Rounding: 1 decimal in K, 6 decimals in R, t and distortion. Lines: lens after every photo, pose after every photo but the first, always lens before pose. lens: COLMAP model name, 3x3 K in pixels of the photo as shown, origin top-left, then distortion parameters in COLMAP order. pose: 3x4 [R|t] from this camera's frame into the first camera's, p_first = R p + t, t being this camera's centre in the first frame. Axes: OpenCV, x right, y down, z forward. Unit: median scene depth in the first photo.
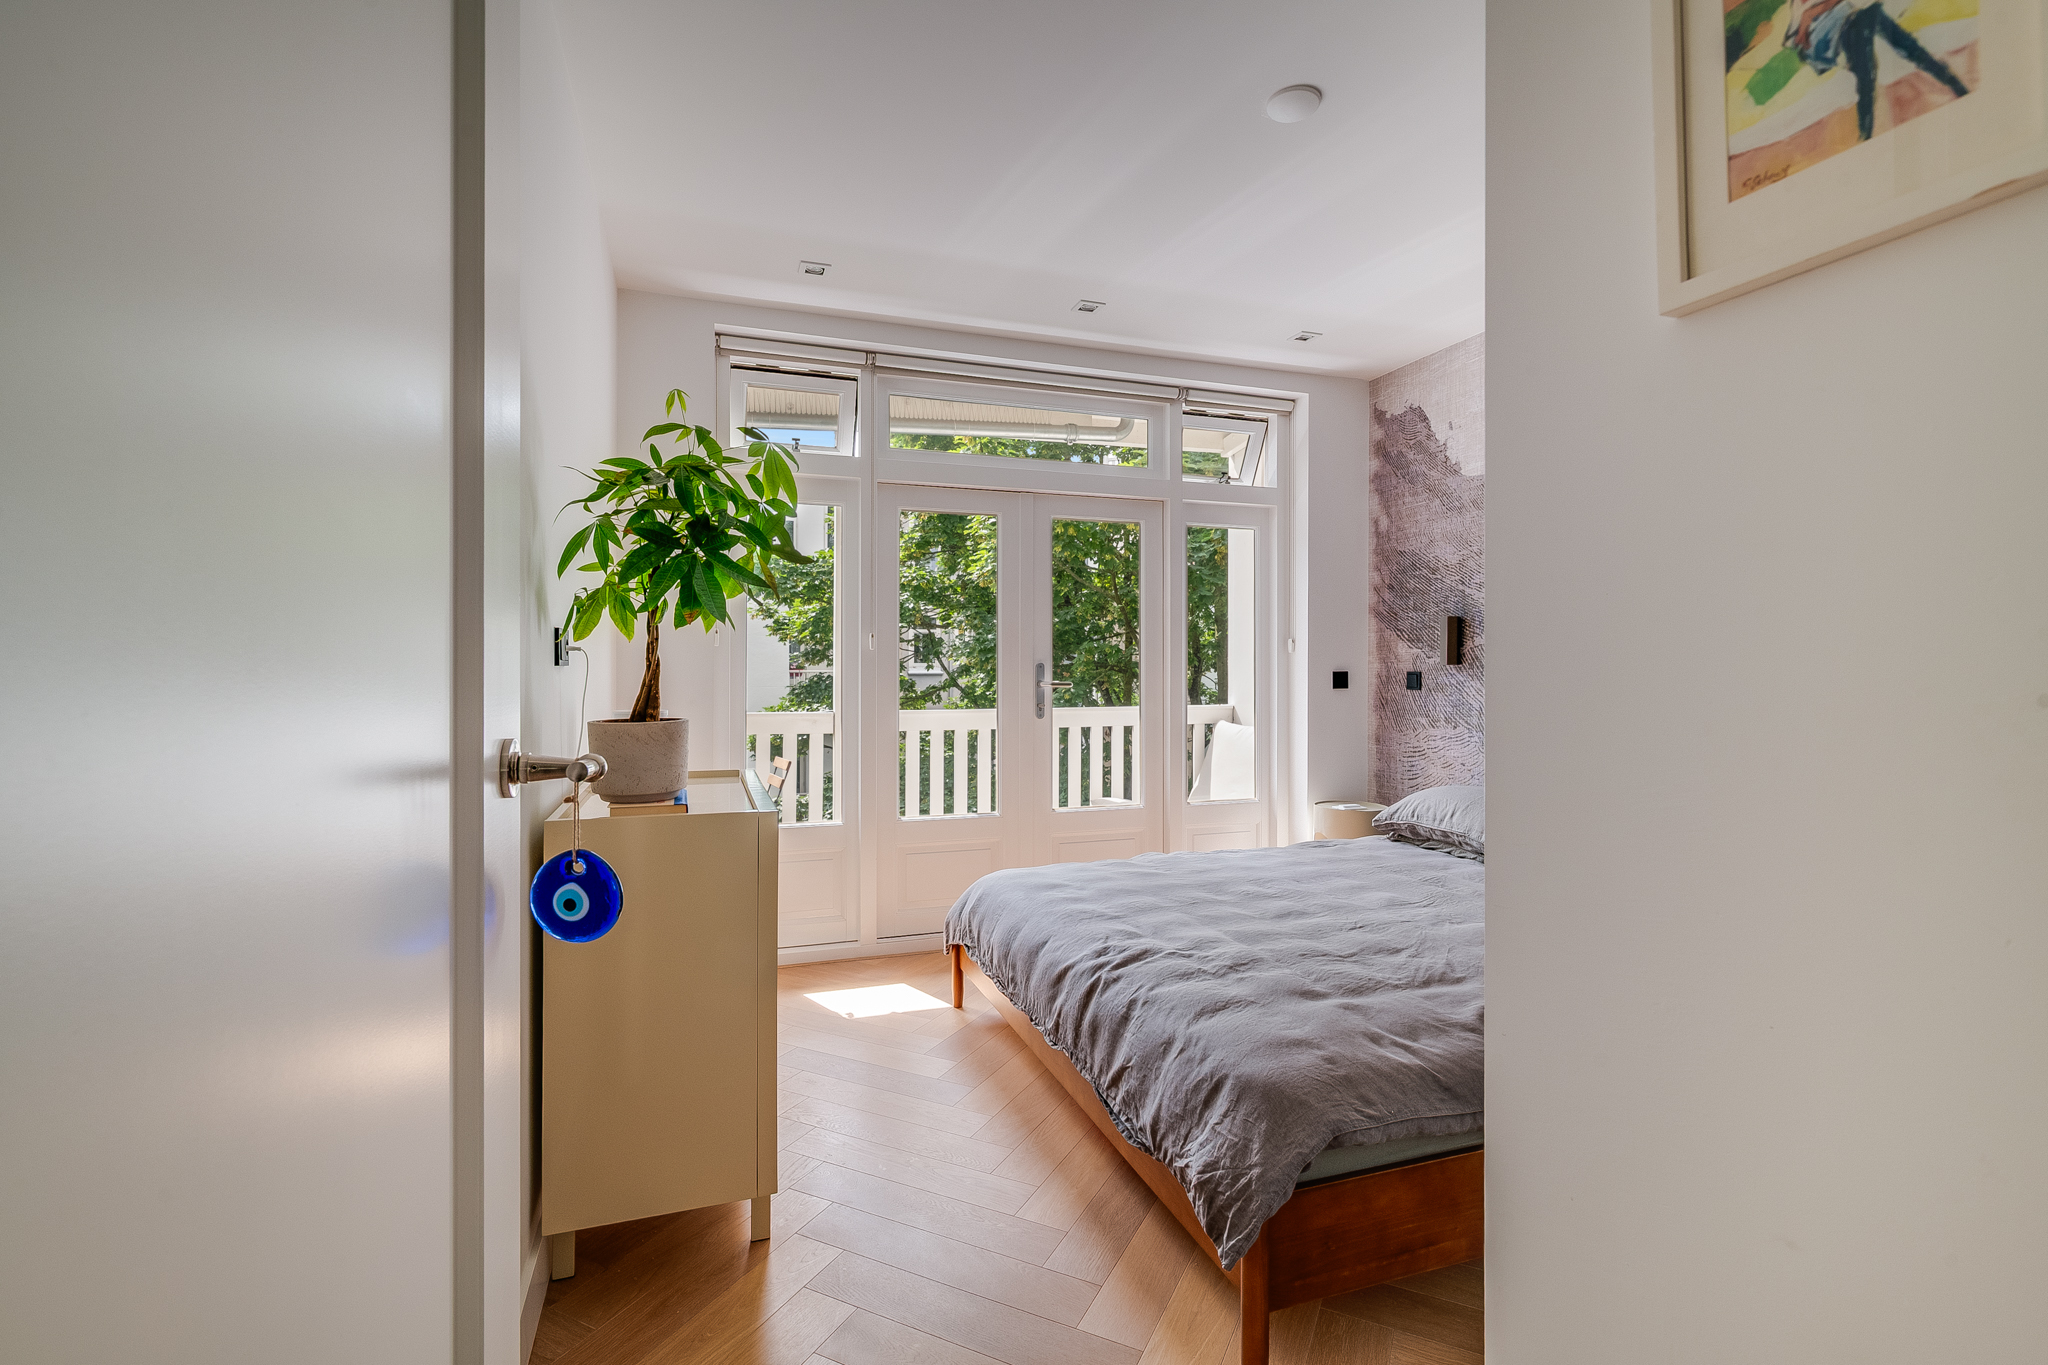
lens RADIAL K [[920.5, 0, 1017.7], [0, 920.5, 641.3], [0, 0, 1]] dist [-0.001053, 0.000094]
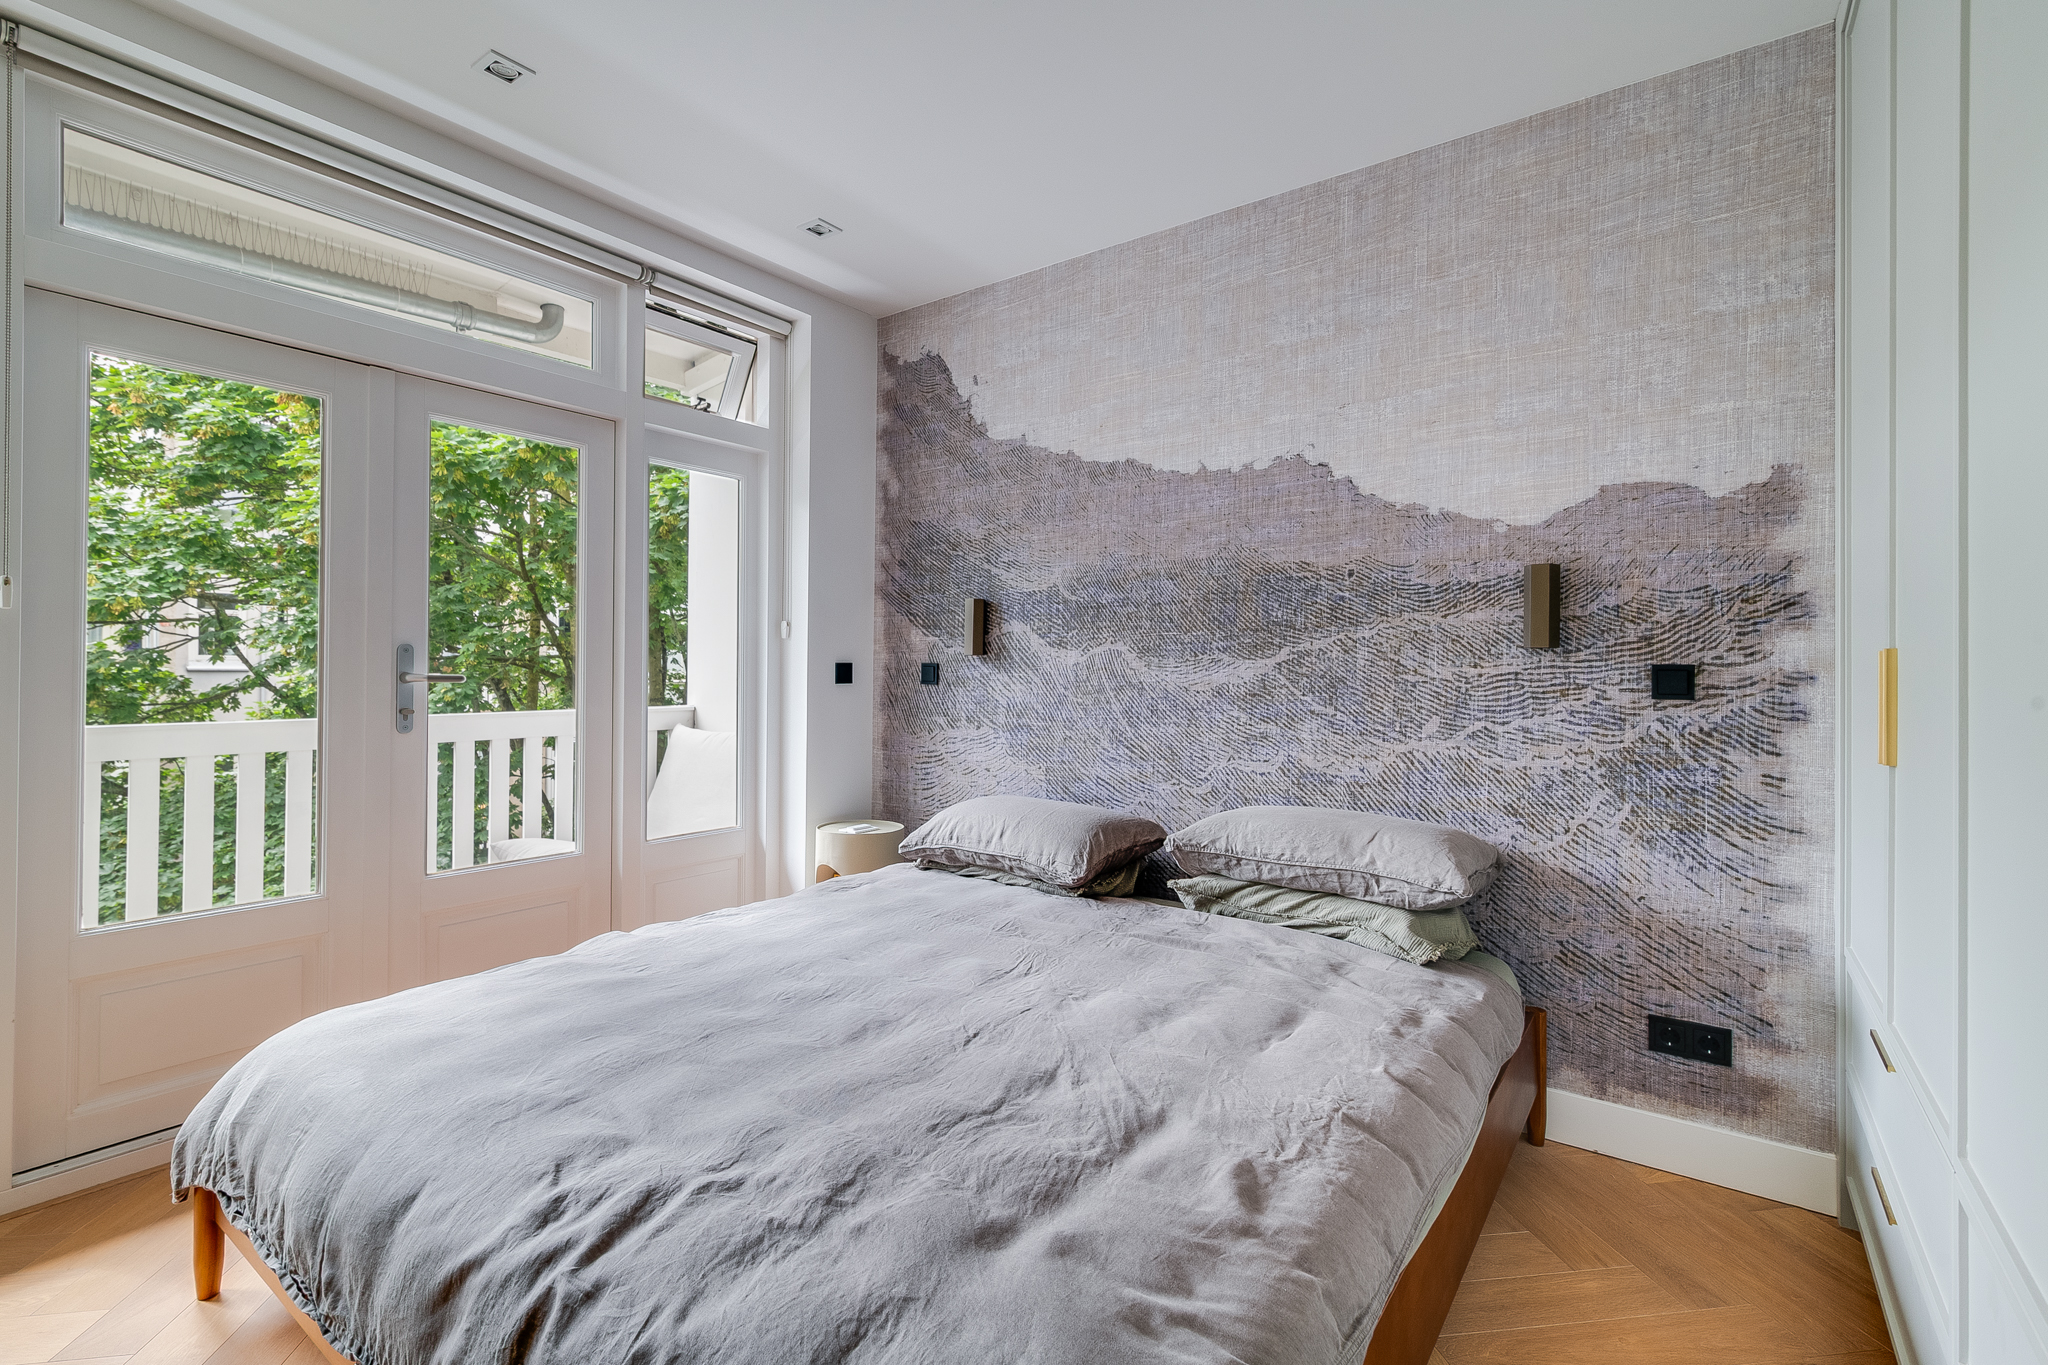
lens RADIAL K [[924.7, 0, 1018.3], [0, 924.7, 666.5], [0, 0, 1]] dist [-0.000479, 0.001035]
pose [[0.820177, 0.006650, 0.572071, 0.006700], [-0.023259, 0.999493, 0.021728, 0.015681], [-0.571637, -0.031126, 0.819916, 0.254369]]
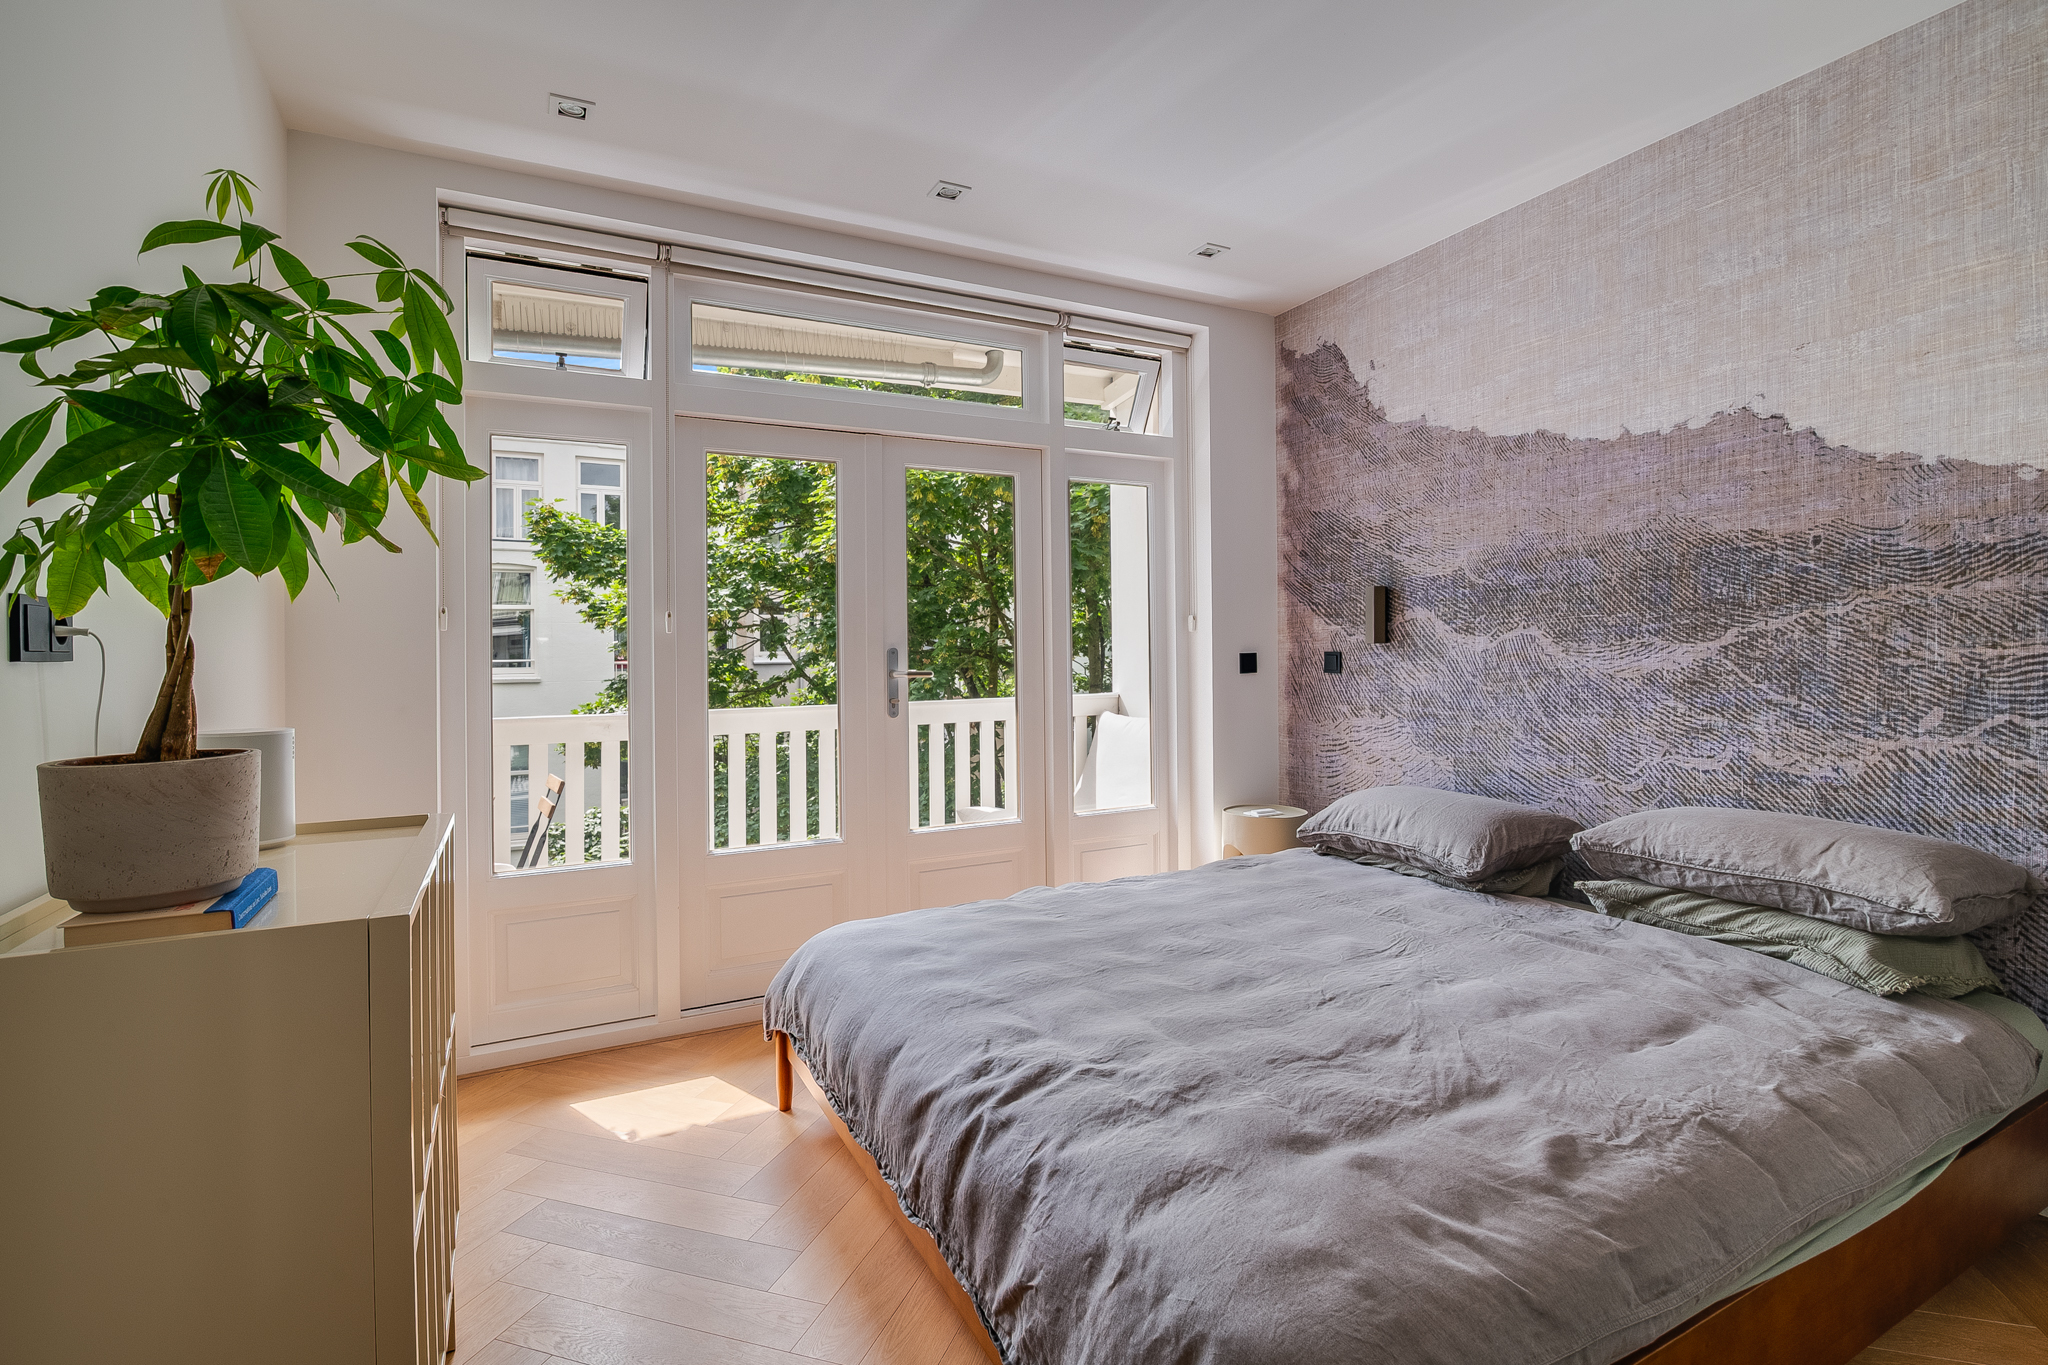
lens RADIAL K [[956.8, 0, 1029.3], [0, 956.8, 642.9], [0, 0, 1]] dist [-0.020316, 0.000965]
pose [[0.987280, -0.012744, 0.158479, 0.010349], [0.010032, 0.999789, 0.017900, 0.005929], [-0.158674, -0.016082, 0.987200, 0.169496]]
